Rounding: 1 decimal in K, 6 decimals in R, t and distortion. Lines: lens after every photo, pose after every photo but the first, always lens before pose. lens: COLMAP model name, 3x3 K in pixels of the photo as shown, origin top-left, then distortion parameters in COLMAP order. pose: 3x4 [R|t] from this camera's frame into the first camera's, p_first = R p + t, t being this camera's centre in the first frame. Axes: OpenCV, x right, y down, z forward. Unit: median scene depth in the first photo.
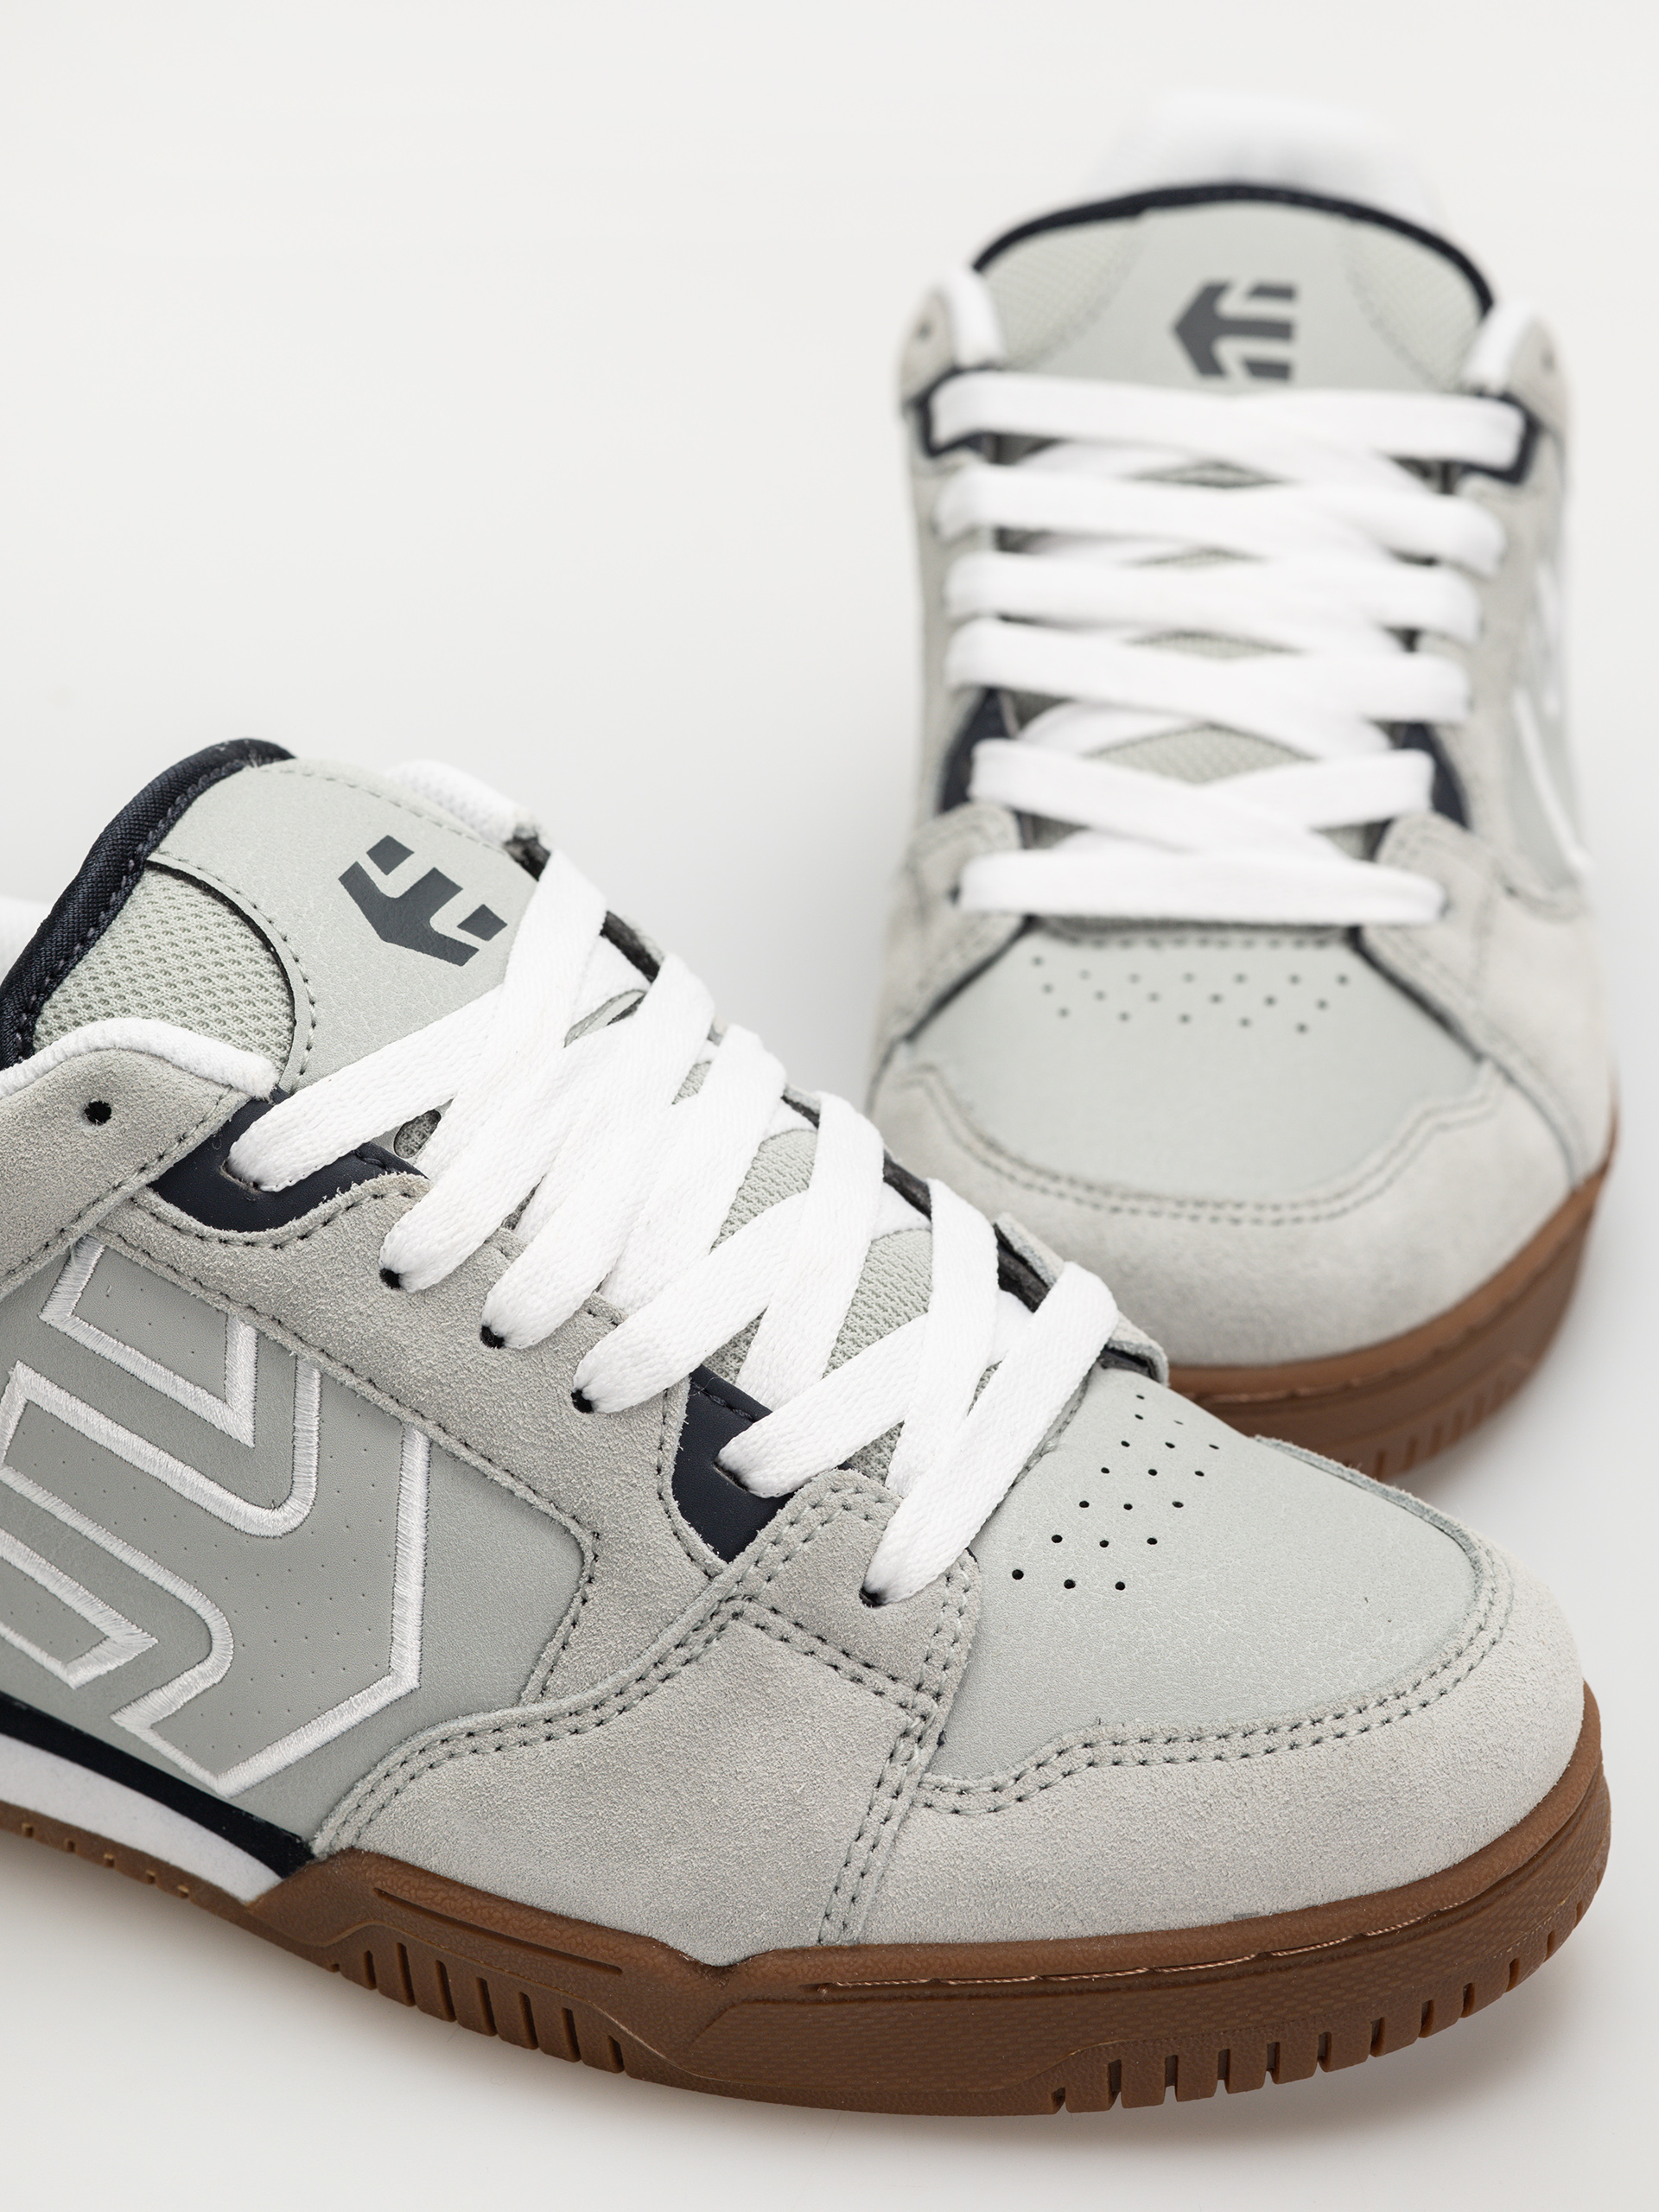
lens RADIAL K [[6364.0, 0, 829.5], [0, 6364.0, 1106.0], [0, 0, 1]] dist [0.086805, 1.404441]
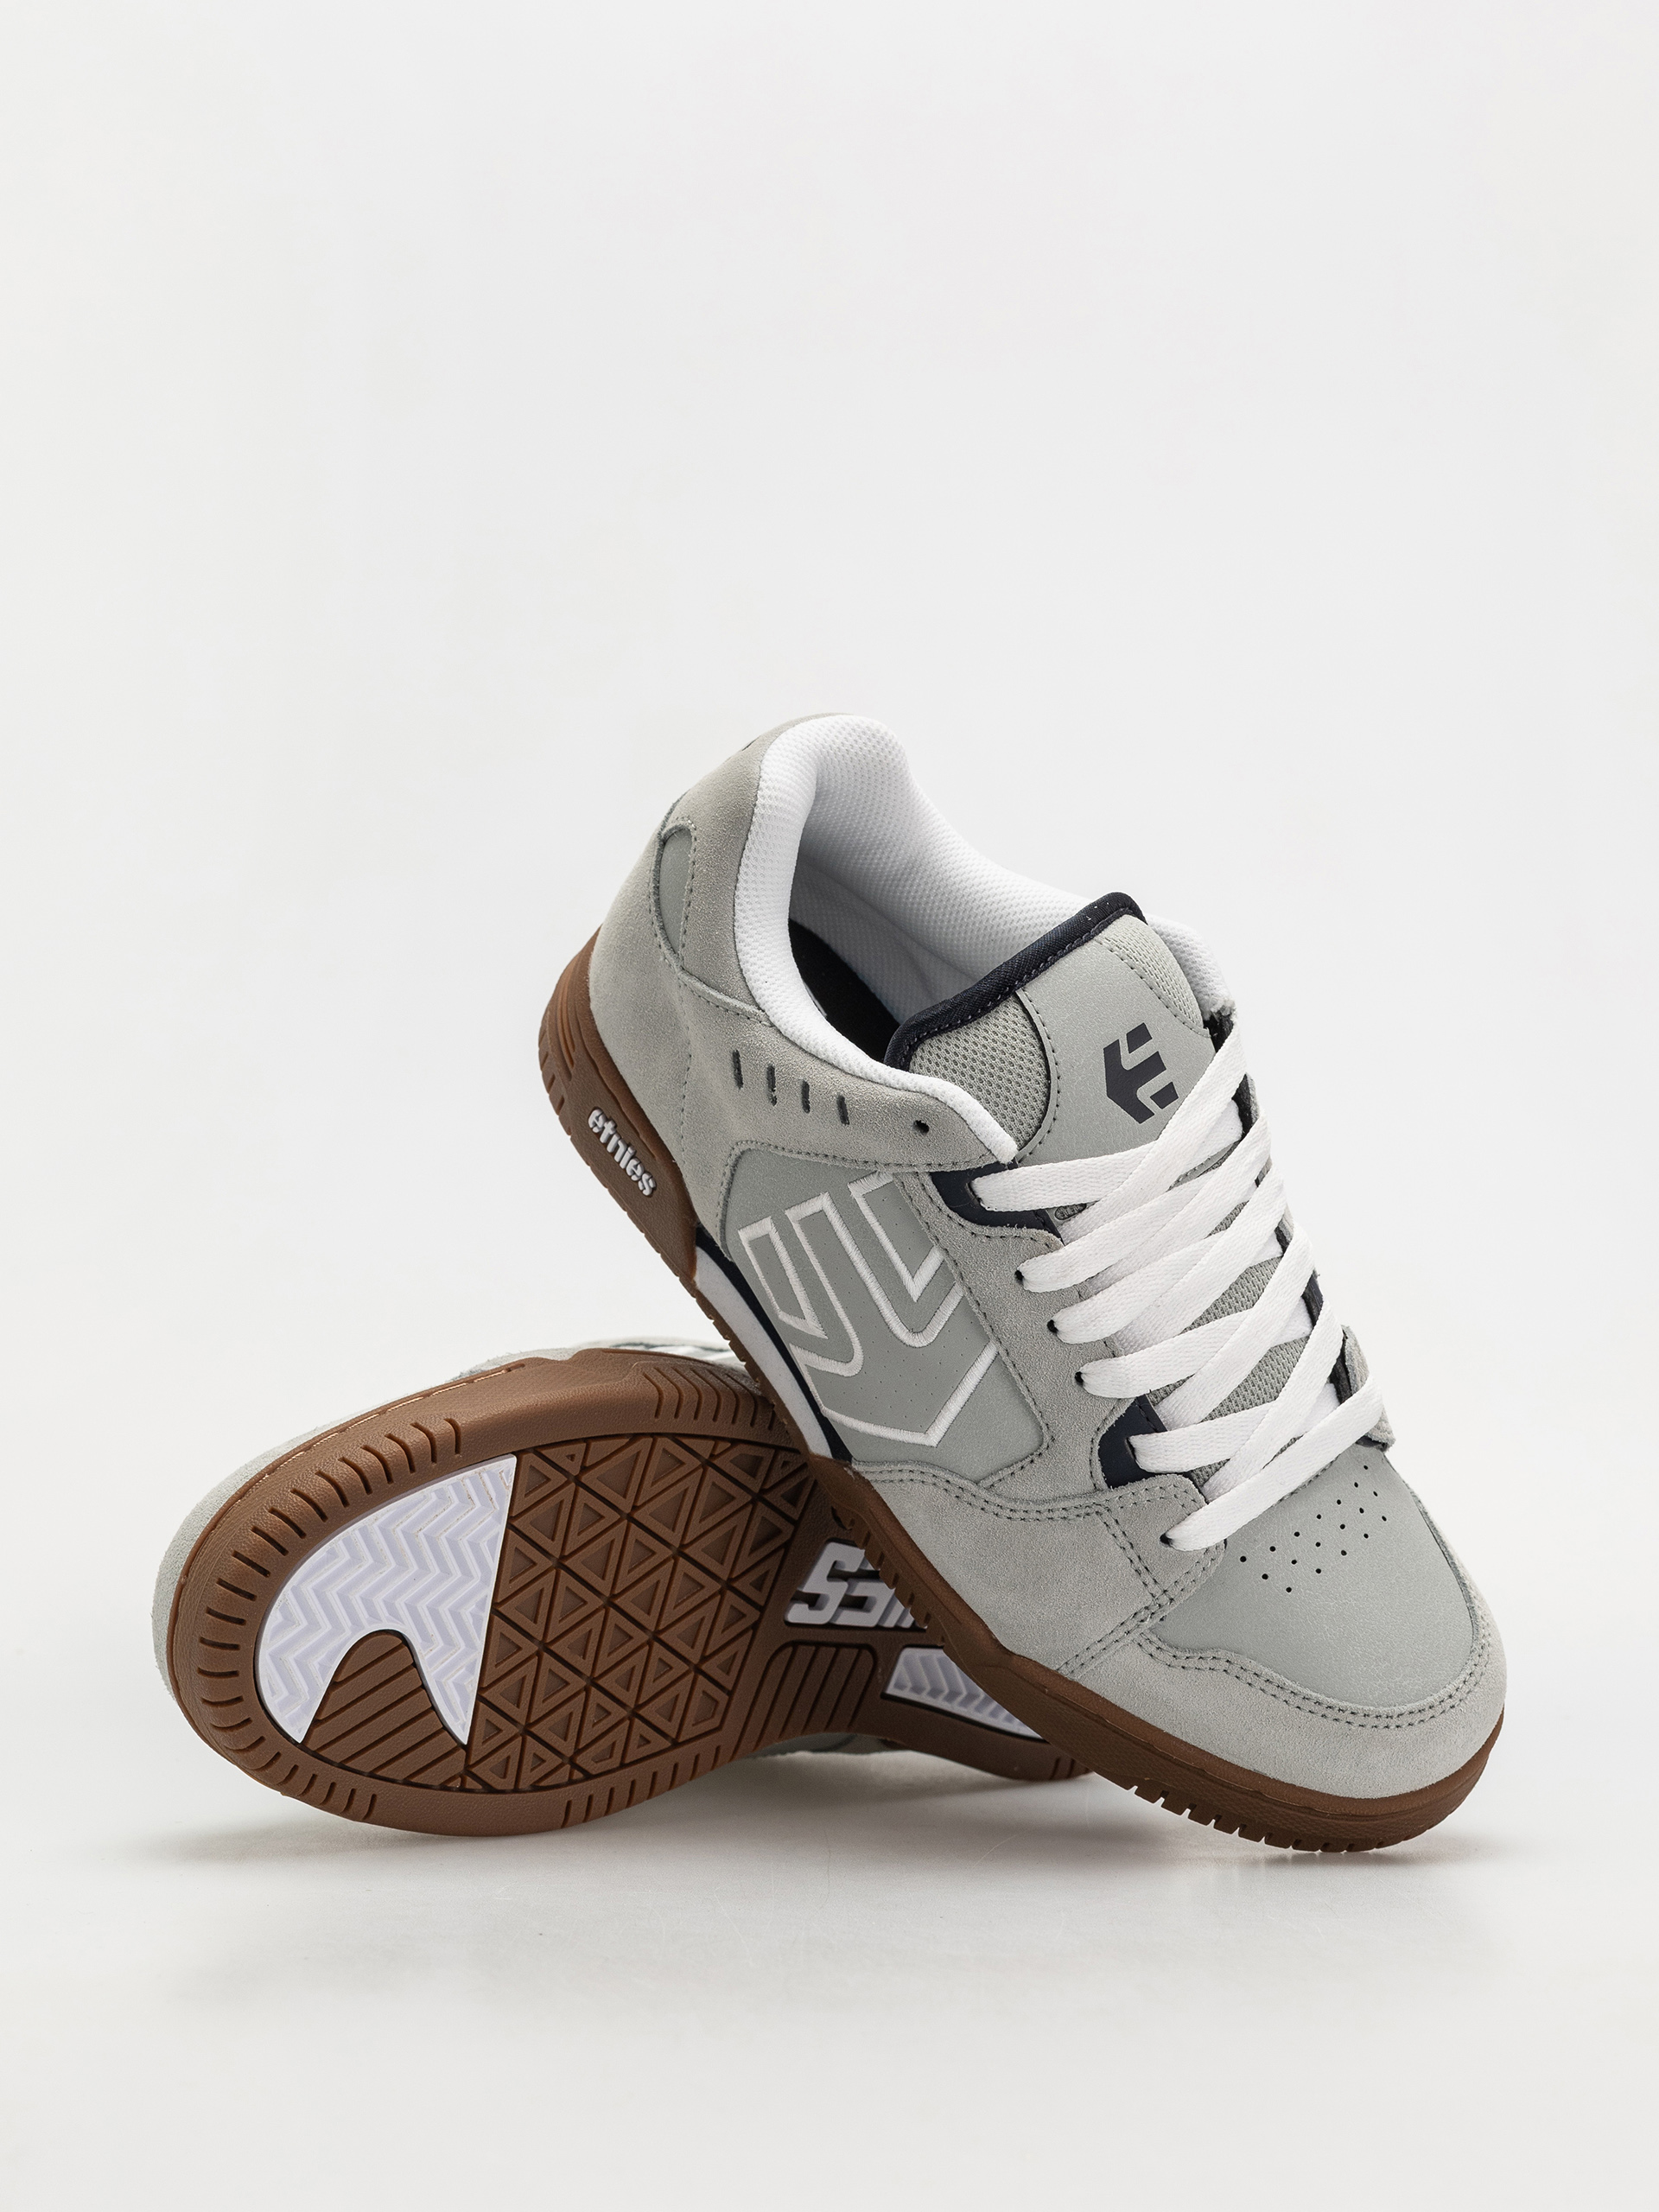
lens RADIAL K [[6364.0, 0, 829.5], [0, 6364.0, 1106.0], [0, 0, 1]] dist [0.086805, 1.404441]
pose [[0.875590, 0.482981, -0.008487, -0.125450], [-0.445444, 0.814088, 0.372613, -0.678807], [0.186874, -0.322476, 0.927948, -0.713300]]
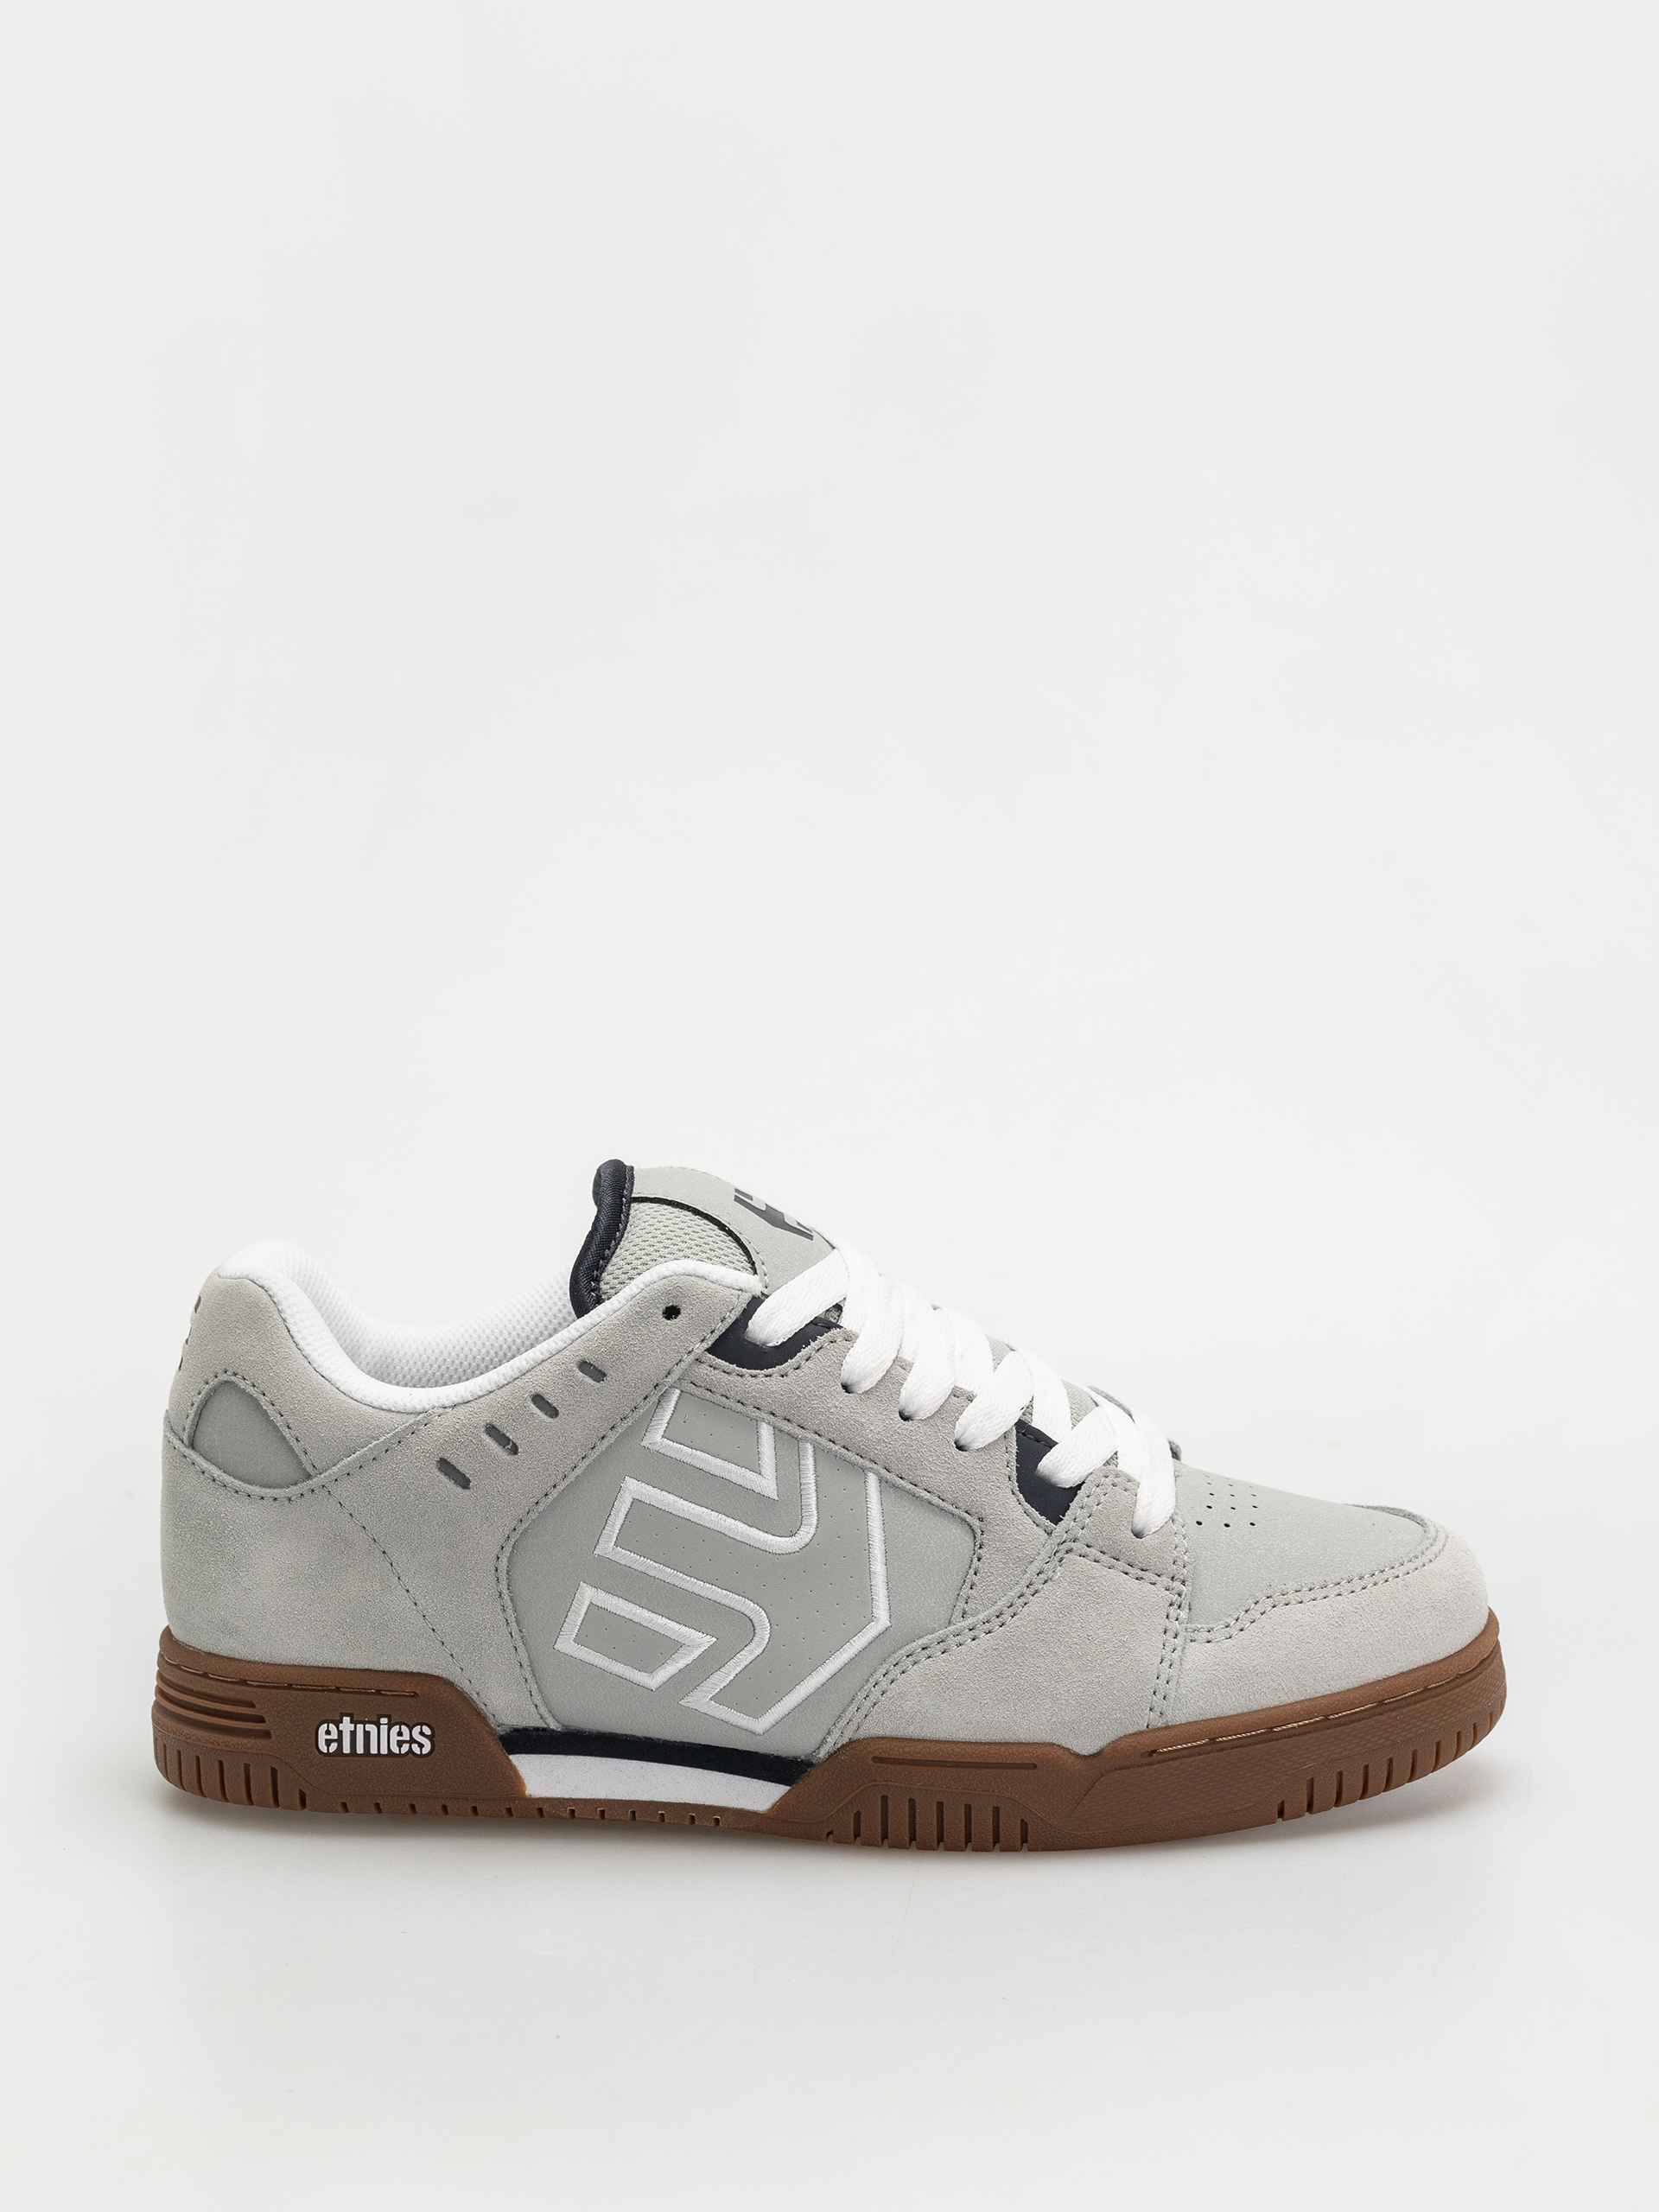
lens RADIAL K [[6364.0, 0, 829.5], [0, 6364.0, 1106.0], [0, 0, 1]] dist [0.086805, 1.404441]
pose [[0.928595, -0.075659, 0.363299, -0.700276], [0.183657, 0.944391, -0.272755, 0.428593], [-0.322460, 0.320002, 0.890853, -0.576100]]
